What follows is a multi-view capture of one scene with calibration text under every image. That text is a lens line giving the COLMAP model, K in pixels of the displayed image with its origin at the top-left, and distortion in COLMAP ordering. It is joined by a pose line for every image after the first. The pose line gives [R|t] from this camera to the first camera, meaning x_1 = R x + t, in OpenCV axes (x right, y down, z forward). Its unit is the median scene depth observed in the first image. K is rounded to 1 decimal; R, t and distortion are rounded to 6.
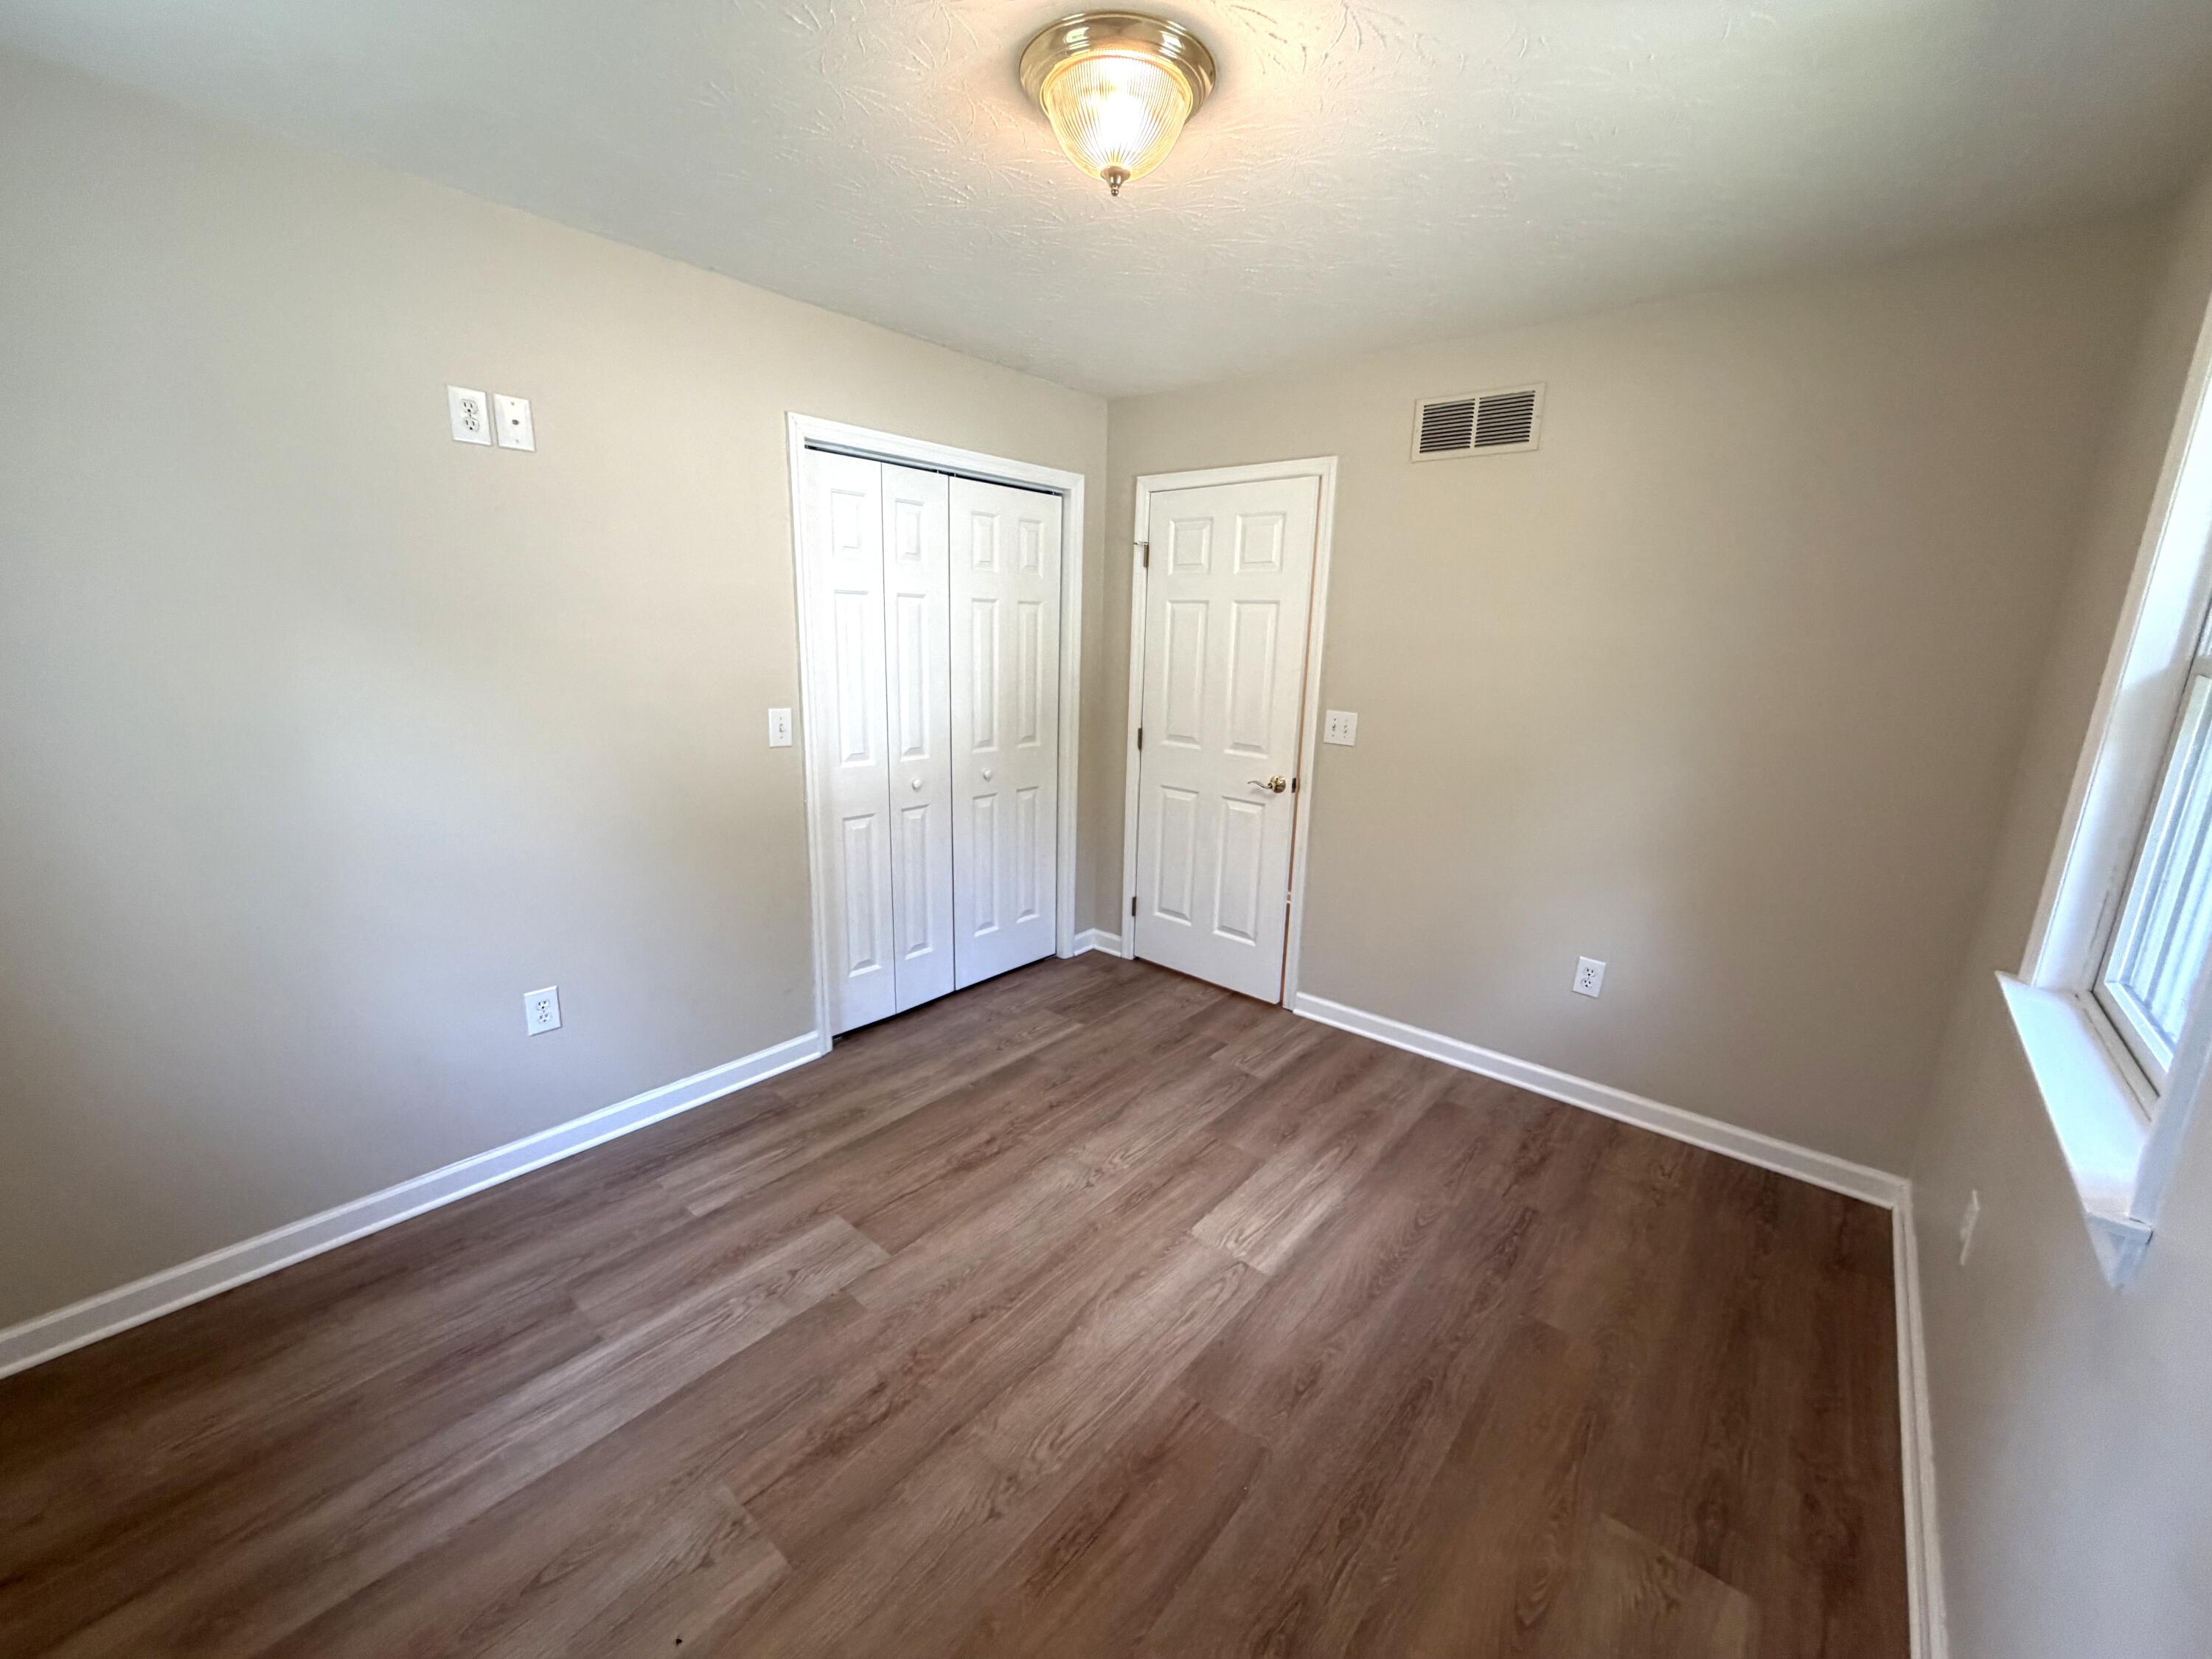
lens RADIAL K [[883.8, 0, 1101.3], [0, 883.8, 832.7], [0, 0, 1]] dist [0.001812, 0.000693]
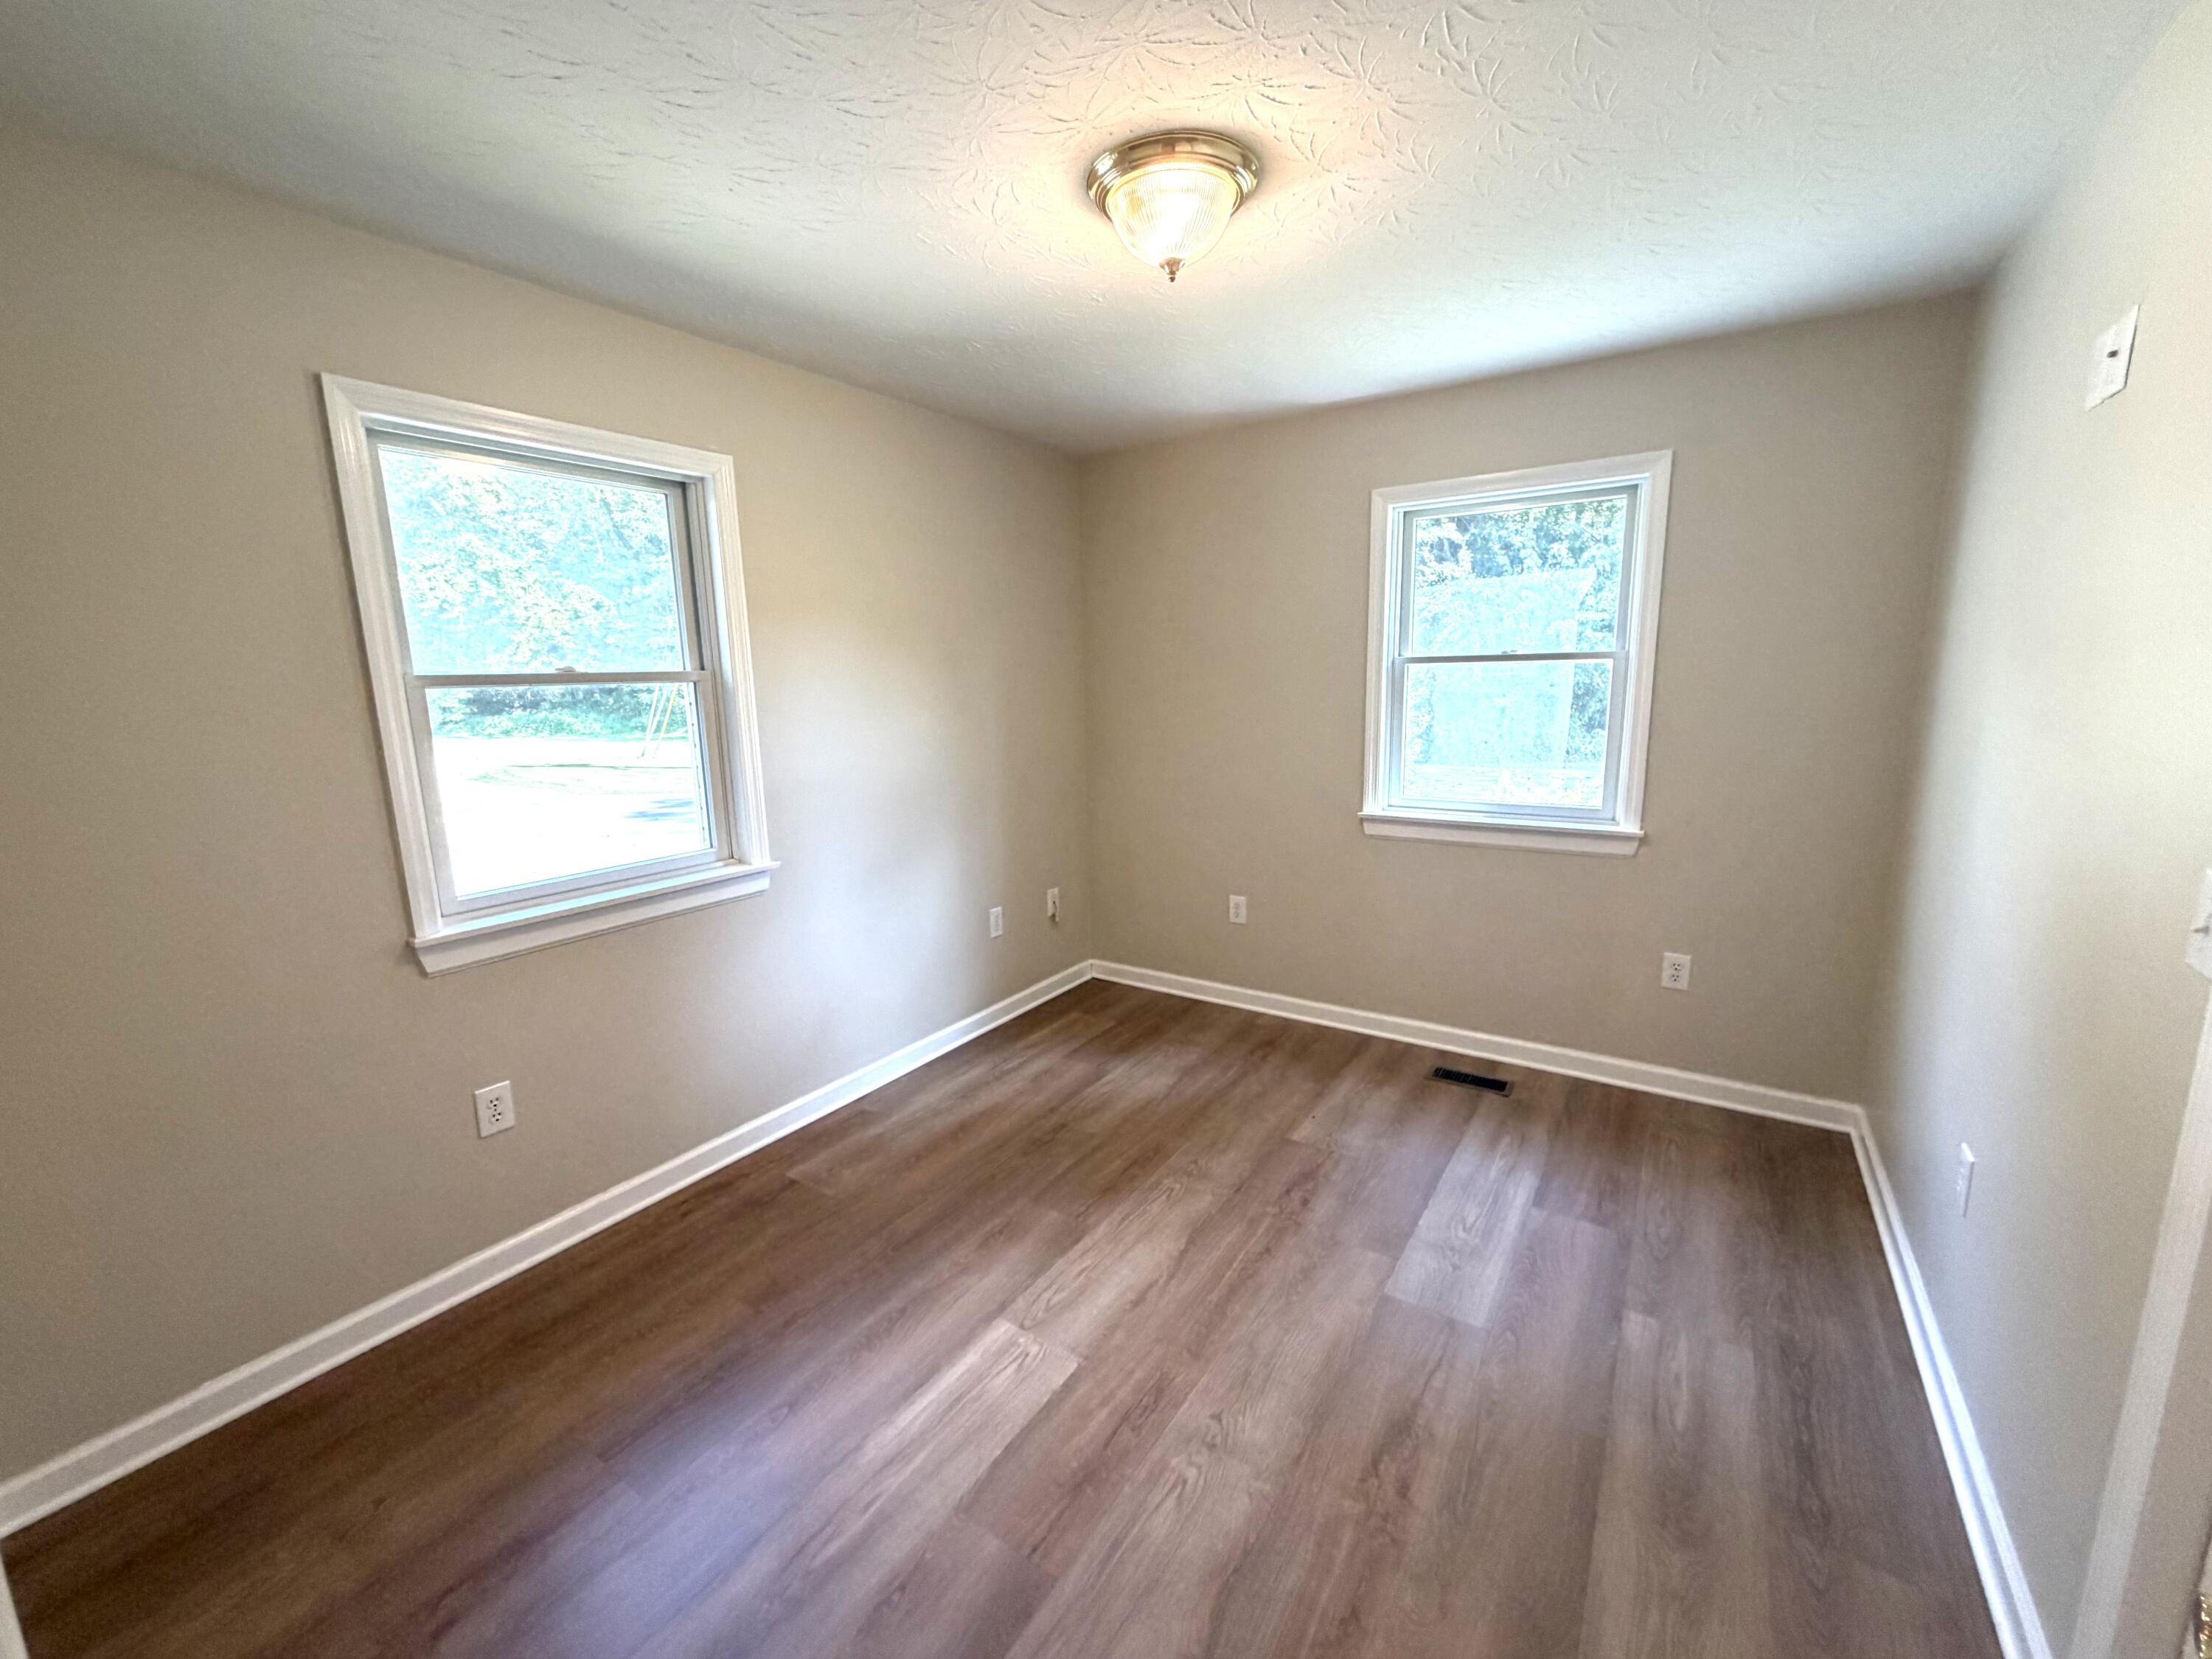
lens RADIAL K [[883.8, 0, 1101.3], [0, 883.8, 832.7], [0, 0, 1]] dist [0.001812, 0.000693]
pose [[-0.993923, 0.016335, -0.108863, 0.179927], [-0.028245, 0.917978, 0.395623, -0.385692], [0.106396, 0.396294, -0.911938, 1.723731]]
